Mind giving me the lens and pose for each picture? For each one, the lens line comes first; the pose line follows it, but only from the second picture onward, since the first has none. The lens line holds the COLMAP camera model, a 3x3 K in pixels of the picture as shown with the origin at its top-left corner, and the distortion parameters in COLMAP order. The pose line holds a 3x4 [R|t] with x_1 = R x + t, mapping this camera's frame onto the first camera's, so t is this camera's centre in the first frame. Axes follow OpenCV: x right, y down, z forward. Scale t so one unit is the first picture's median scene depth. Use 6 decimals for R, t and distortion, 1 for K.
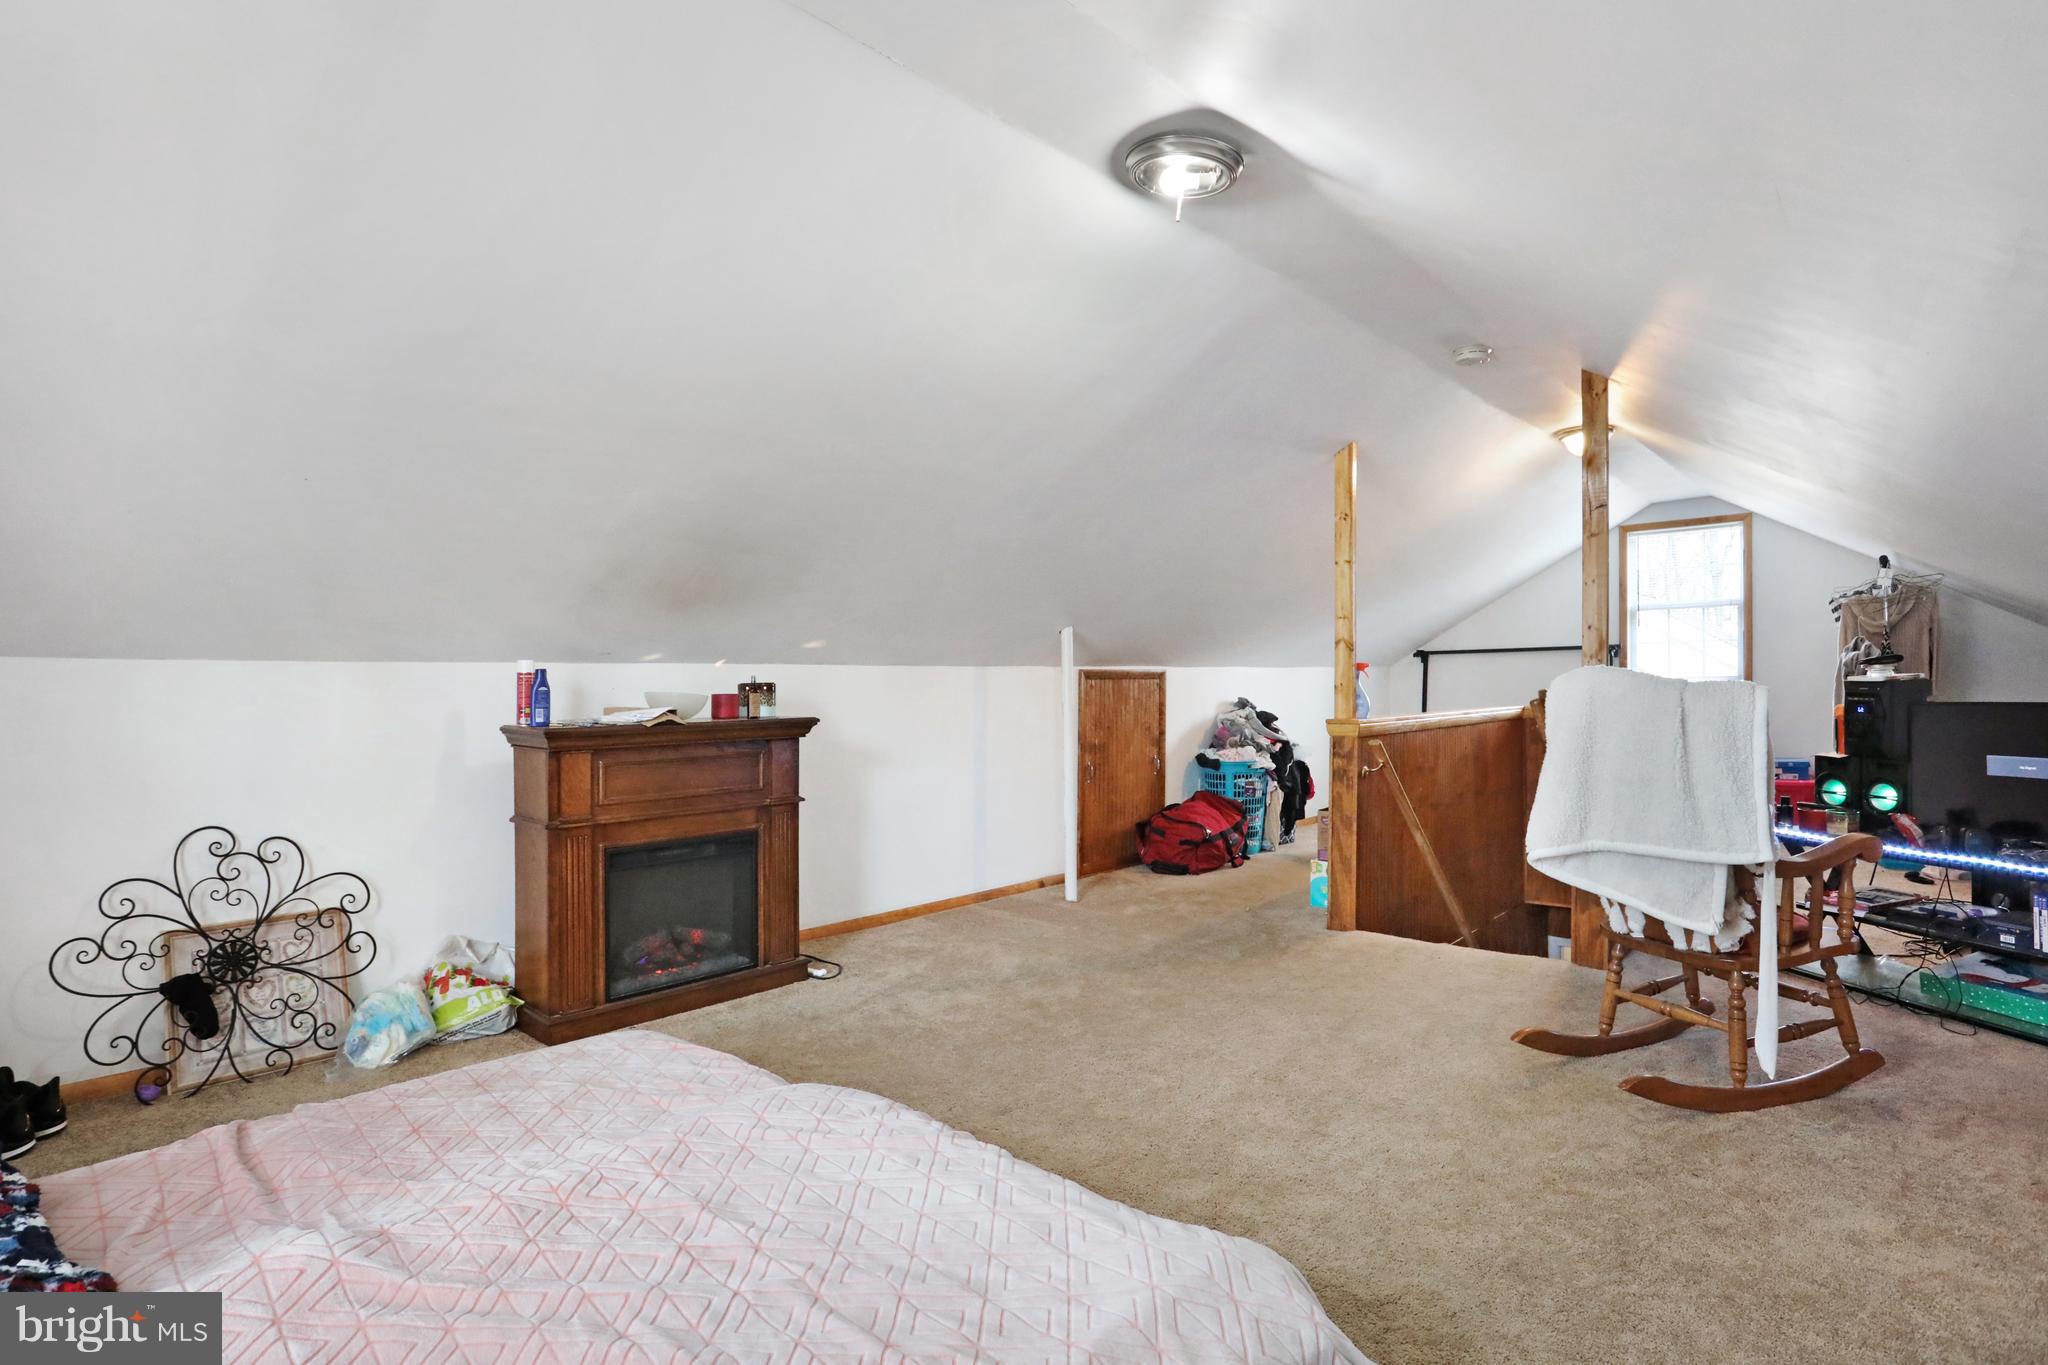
lens RADIAL K [[1010.9, 0, 1023.6], [0, 1010.9, 680.2], [0, 0, 1]] dist [-0.066115, 0.016418]
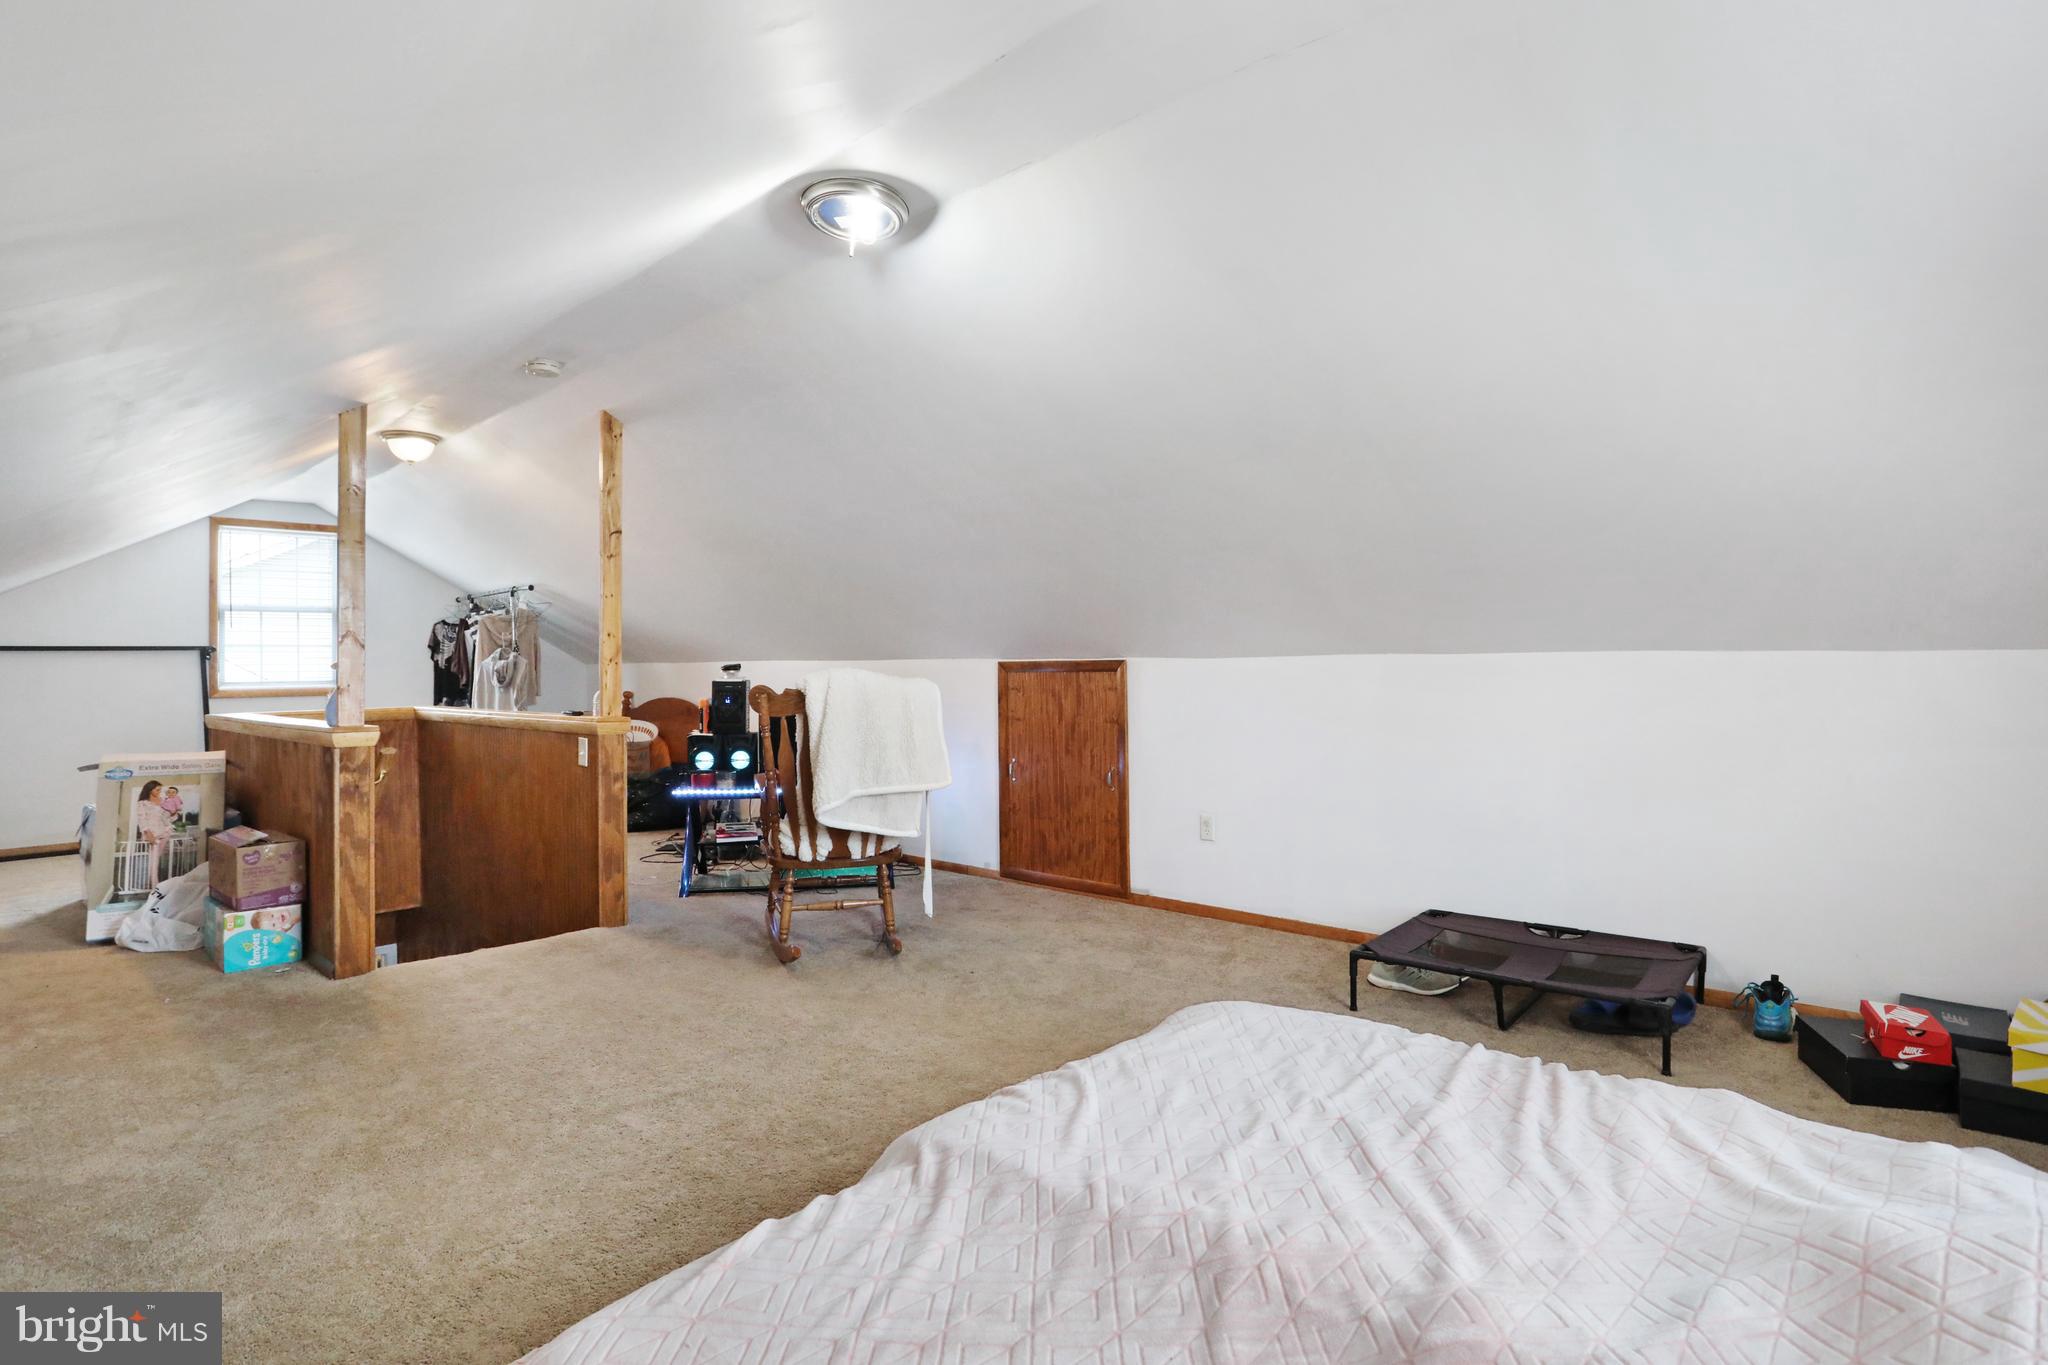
lens RADIAL K [[1010.9, 0, 1023.2], [0, 1010.9, 681.0], [0, 0, 1]] dist [-0.066115, 0.016418]
pose [[0.026365, 0.001912, 0.999651, -0.614243], [0.005461, 0.999983, -0.002057, 0.005522], [-0.999637, 0.005513, 0.026354, 0.506254]]
